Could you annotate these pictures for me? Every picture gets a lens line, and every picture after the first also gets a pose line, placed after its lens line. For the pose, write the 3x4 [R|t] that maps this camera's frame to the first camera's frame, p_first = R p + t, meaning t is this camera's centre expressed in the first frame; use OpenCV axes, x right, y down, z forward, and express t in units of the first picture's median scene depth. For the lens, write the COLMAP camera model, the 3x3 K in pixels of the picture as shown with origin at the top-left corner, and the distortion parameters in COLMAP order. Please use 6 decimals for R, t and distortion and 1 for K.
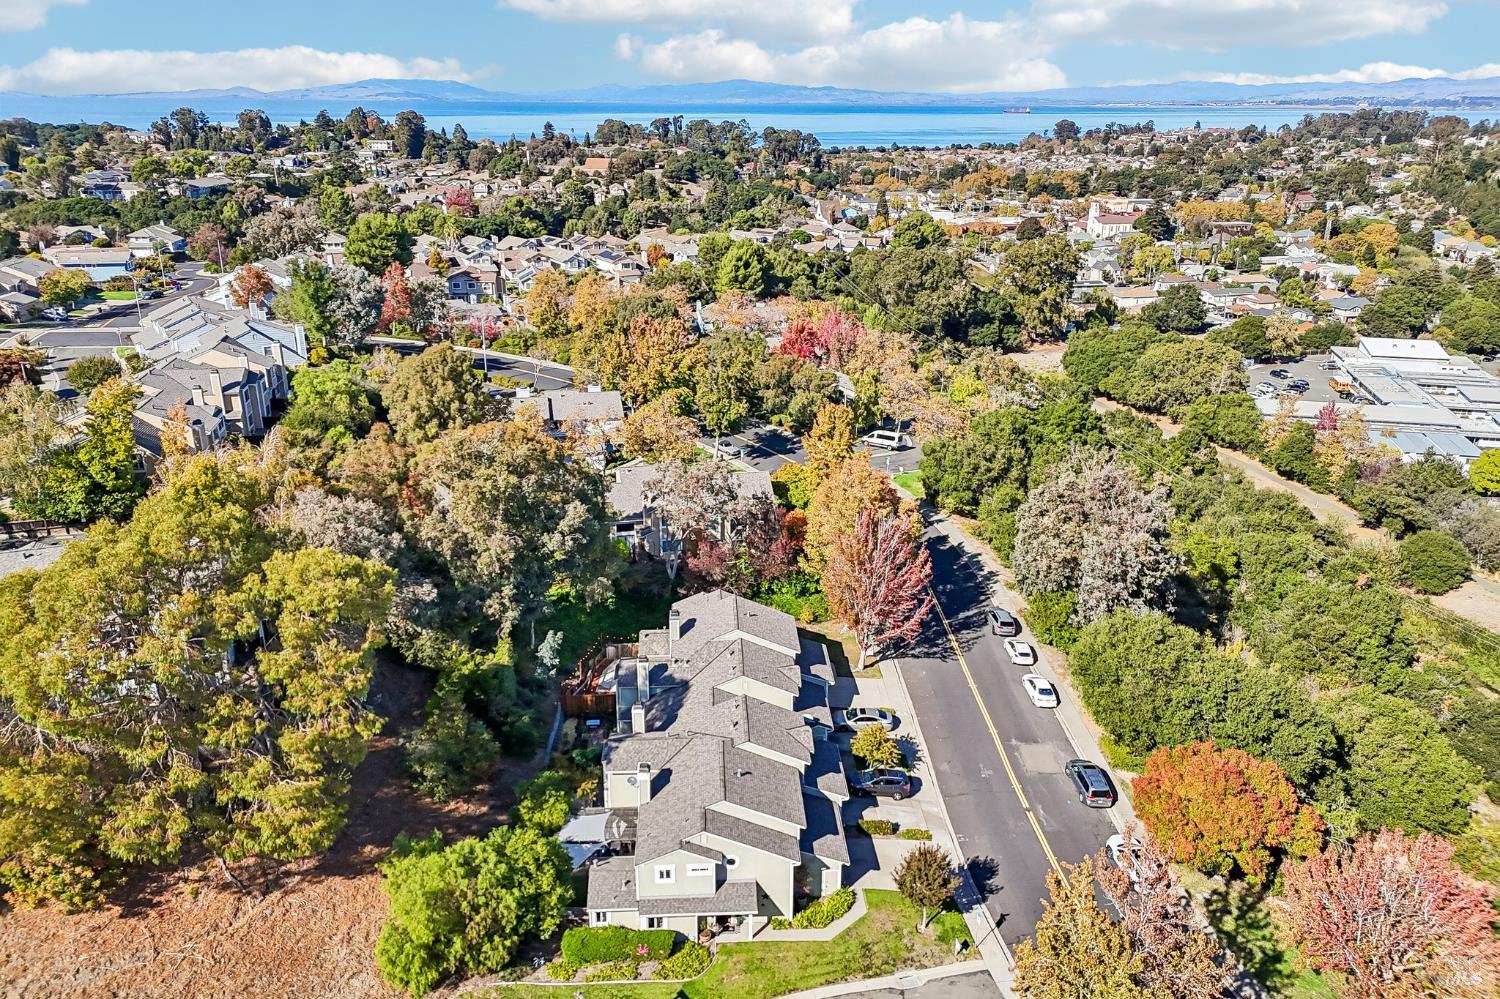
lens RADIAL K [[1105.1, 0, 750.0], [0, 1105.1, 499.5], [0, 0, 1]] dist [0.097910, -0.110993]
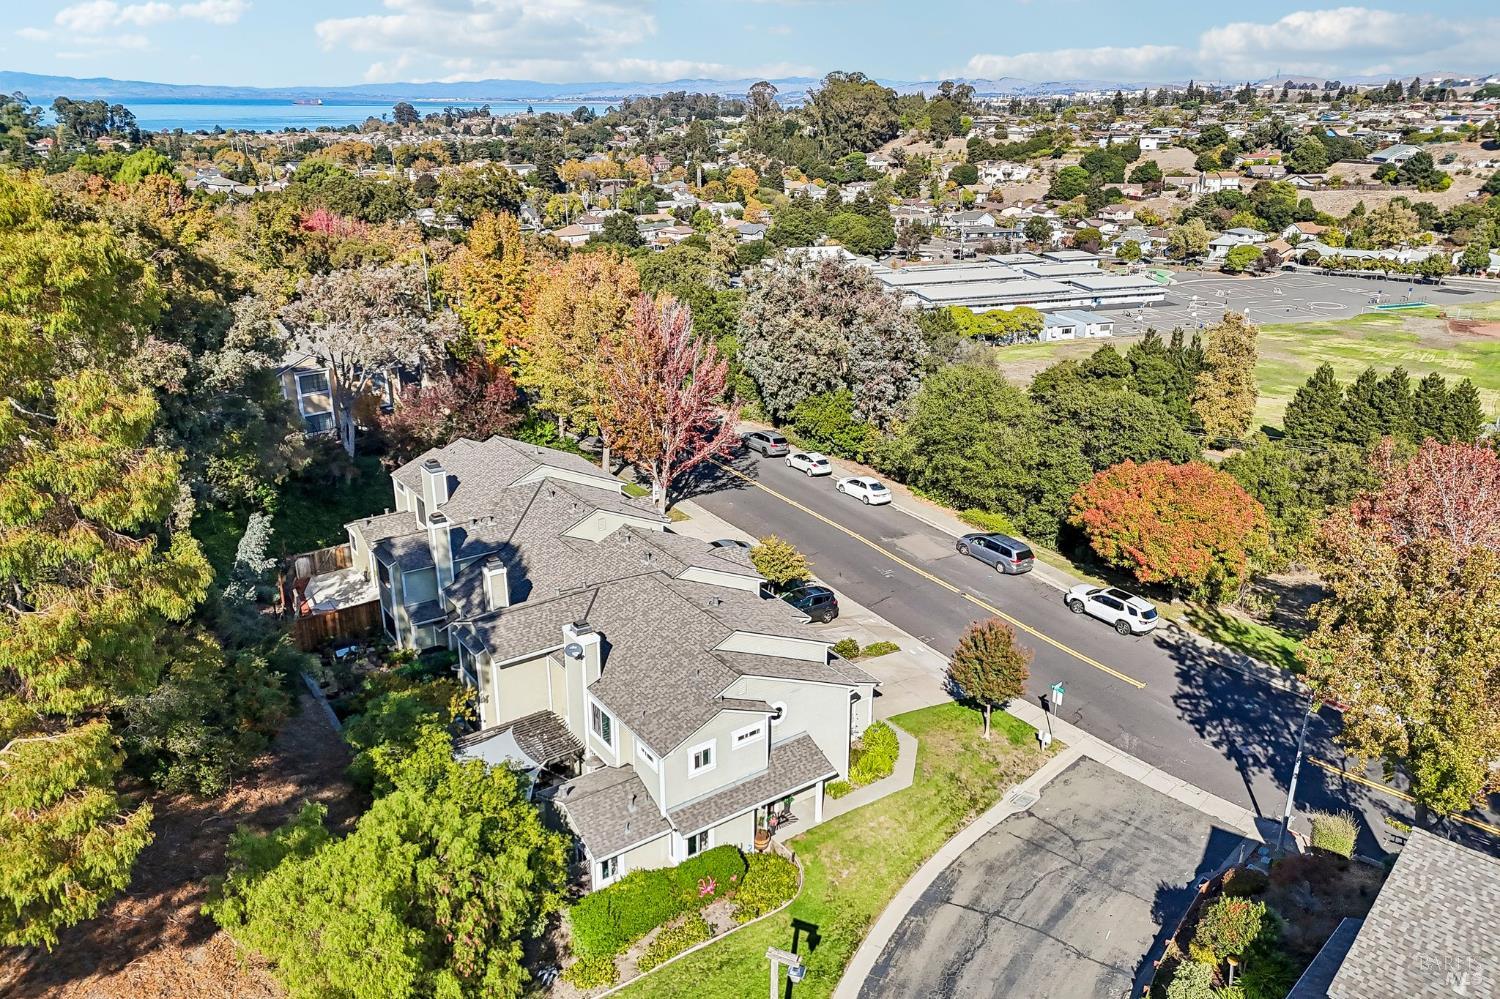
lens RADIAL K [[1105.1, 0, 750.0], [0, 1105.1, 499.5], [0, 0, 1]] dist [0.097910, -0.110993]
pose [[0.845365, -0.185711, 0.500869, -0.218075], [0.186424, 0.981238, 0.049176, 0.112385], [-0.500604, 0.051803, 0.864125, 0.298236]]
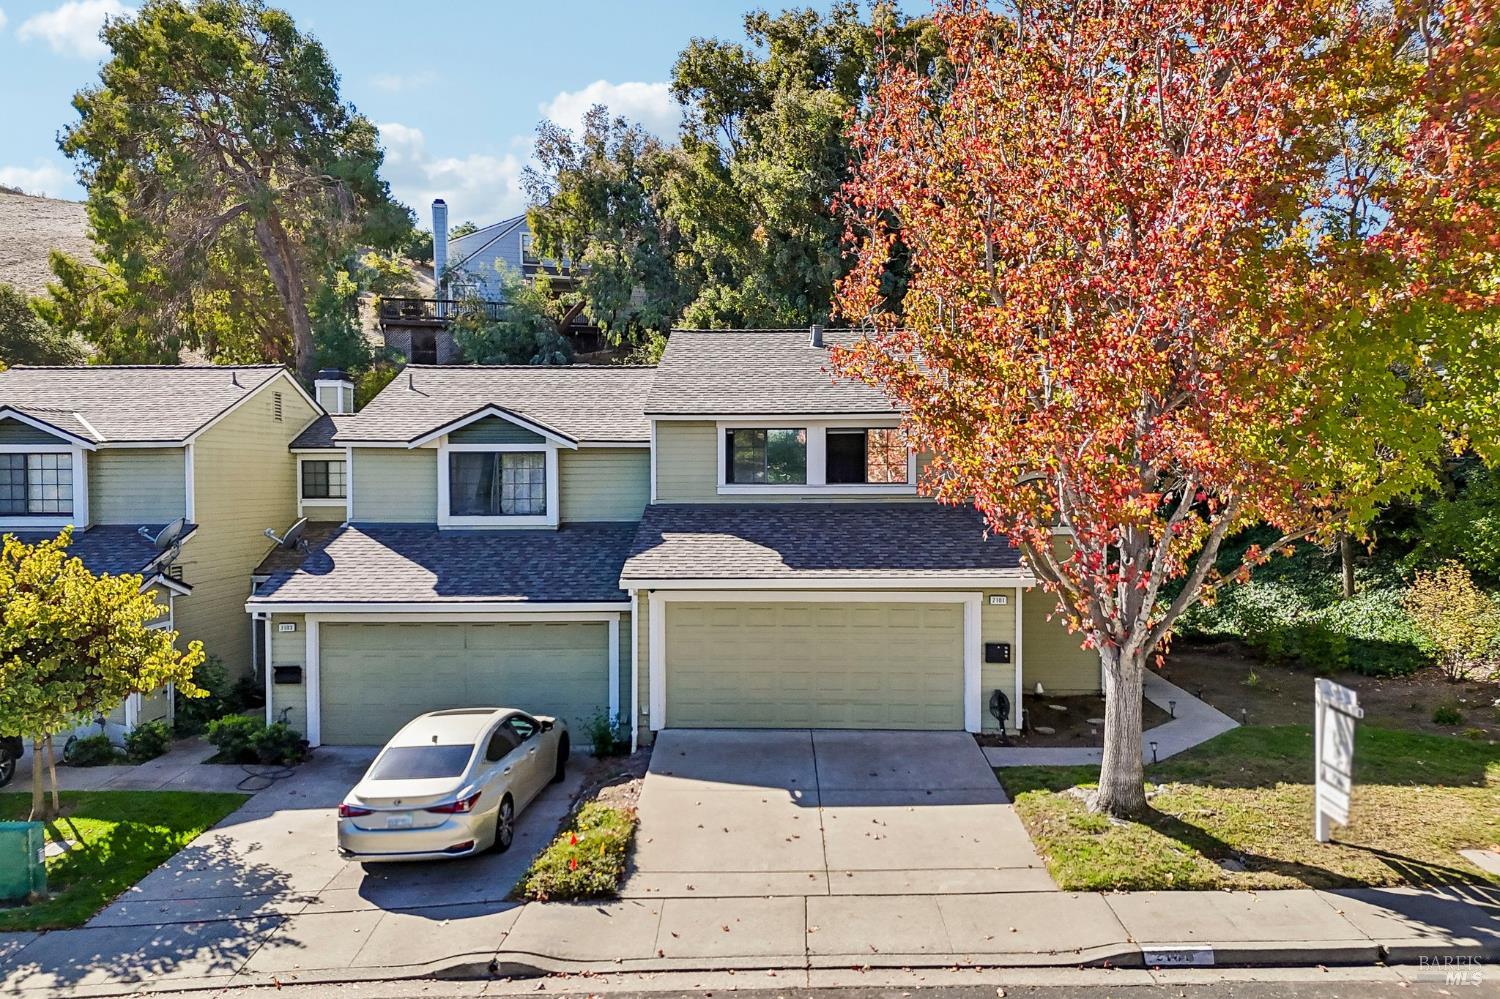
lens RADIAL K [[1098.2, 0, 746.0], [0, 1098.2, 518.0], [0, 0, 1]] dist [0.083812, -0.088952]
pose [[-0.081944, 0.035161, -0.996017, 0.235684], [-0.340392, 0.938295, 0.061128, 0.120788], [0.936706, 0.344045, -0.064919, 0.914758]]
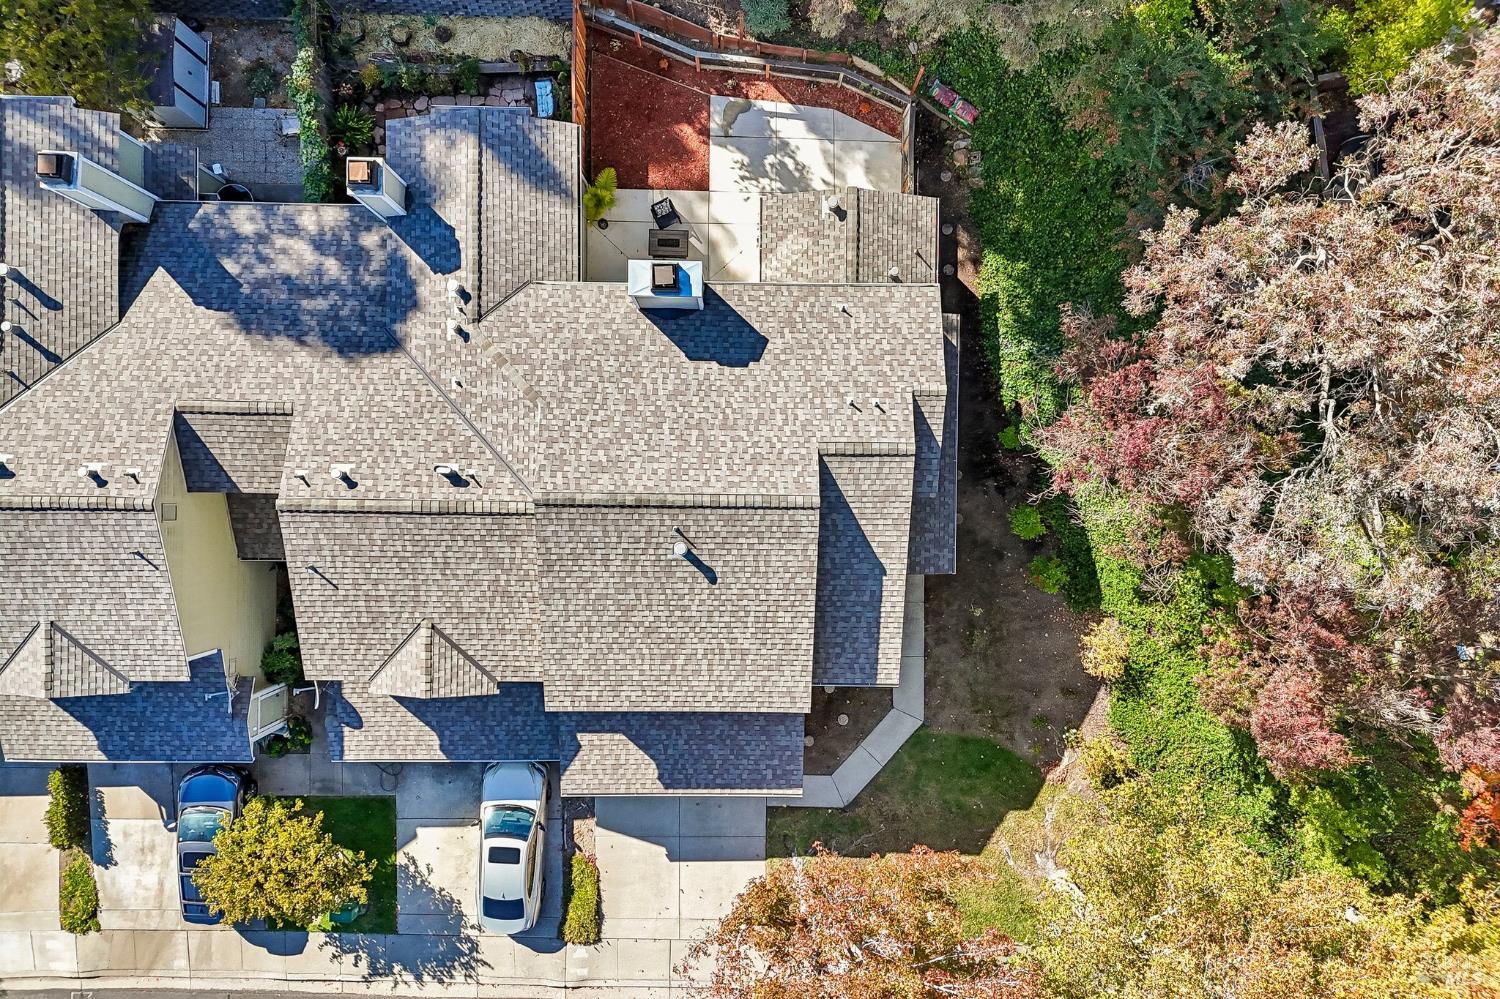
lens RADIAL K [[1105.1, 0, 750.0], [0, 1105.1, 499.5], [0, 0, 1]] dist [0.097910, -0.110993]
pose [[-0.059001, 0.998216, -0.009098, -0.009785], [-0.354648, -0.012441, 0.934917, -0.144859], [0.933137, 0.058388, 0.354749, 0.826123]]
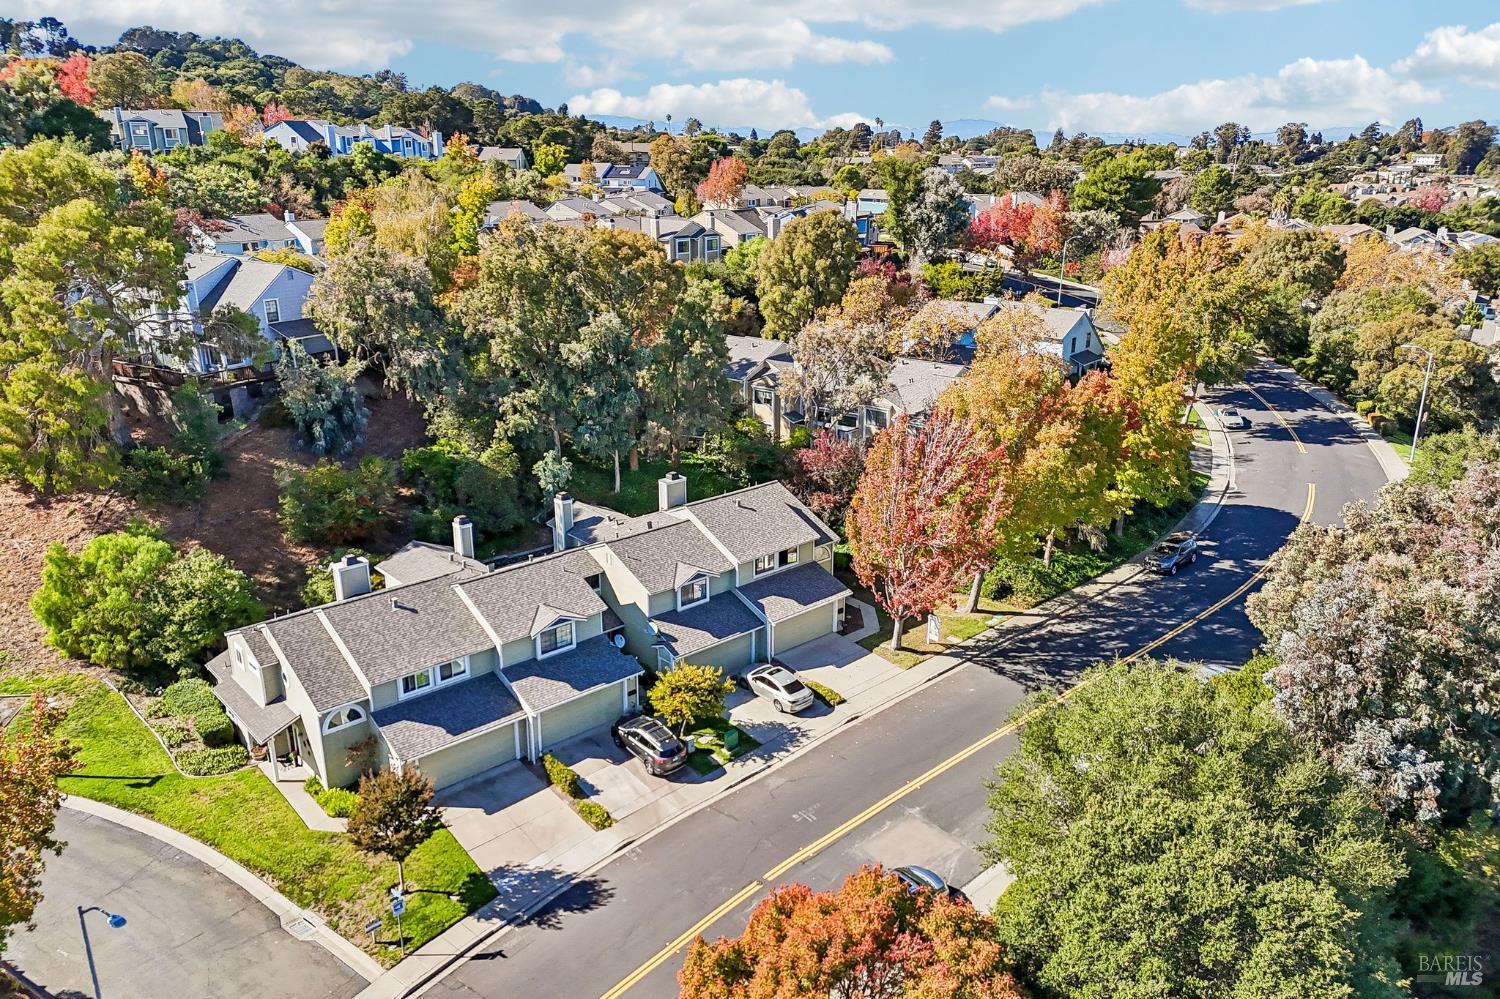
lens RADIAL K [[1105.1, 0, 750.0], [0, 1105.1, 499.5], [0, 0, 1]] dist [0.097910, -0.110993]
pose [[0.626055, 0.242945, -0.740968, 0.495949], [-0.267219, 0.959533, 0.088829, 0.030857], [0.732564, 0.142389, 0.665640, 0.463804]]
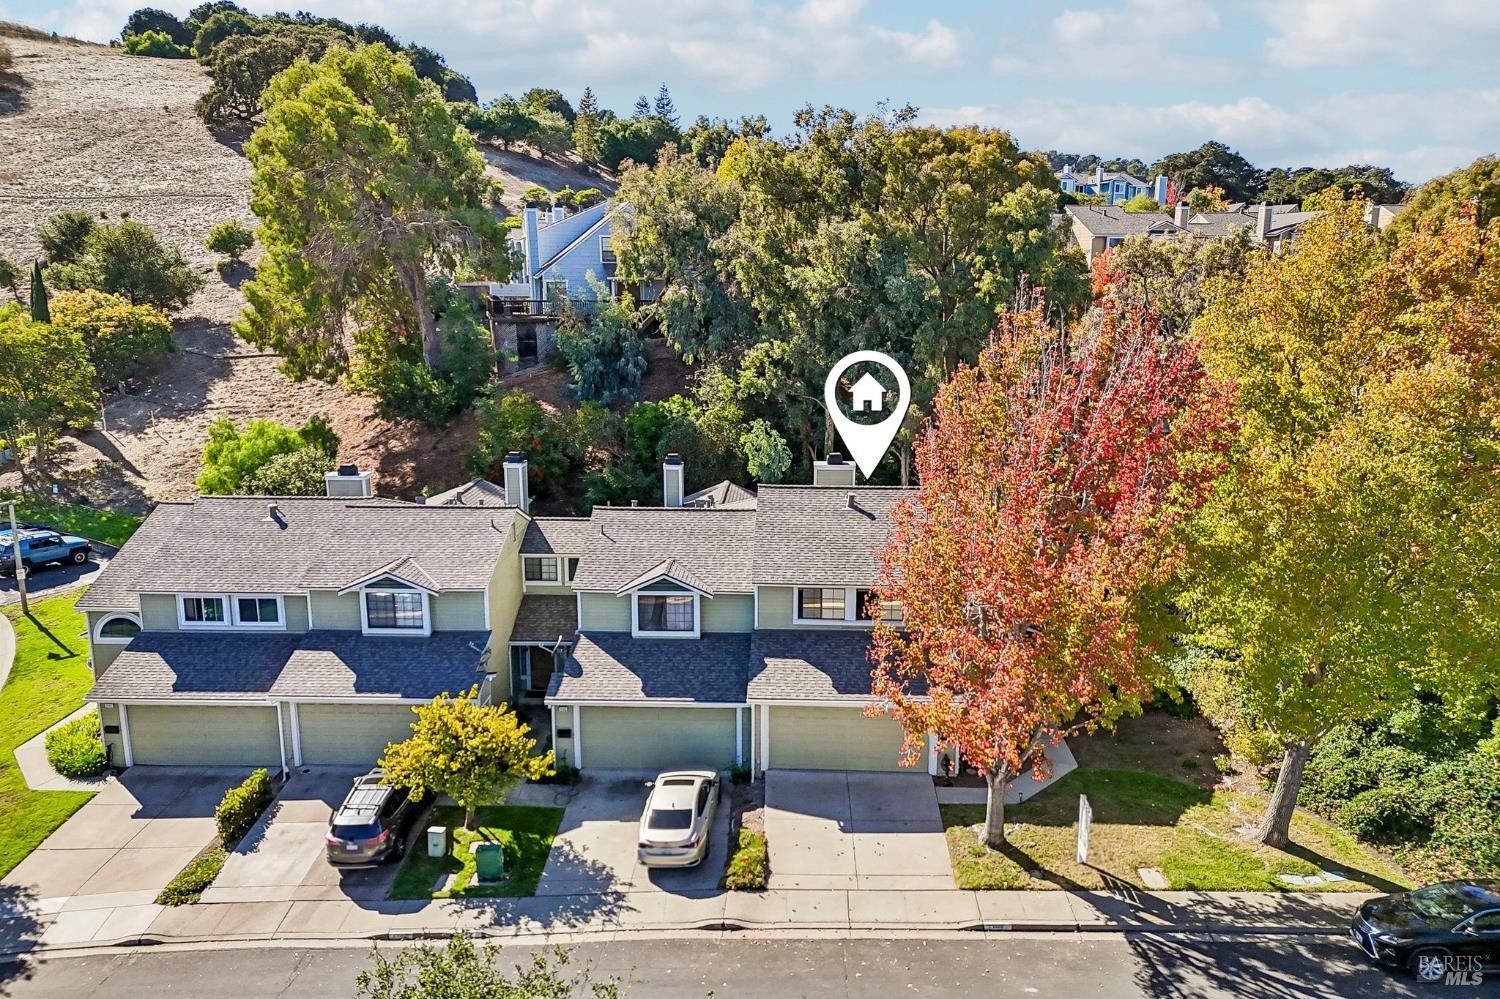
lens RADIAL K [[1105.1, 0, 750.0], [0, 1105.1, 499.5], [0, 0, 1]] dist [0.097910, -0.110993]
pose [[-0.091187, 0.202365, -0.975056, 0.372334], [-0.344209, 0.912380, 0.221547, 0.021549], [0.934455, 0.355825, -0.013541, 0.873206]]
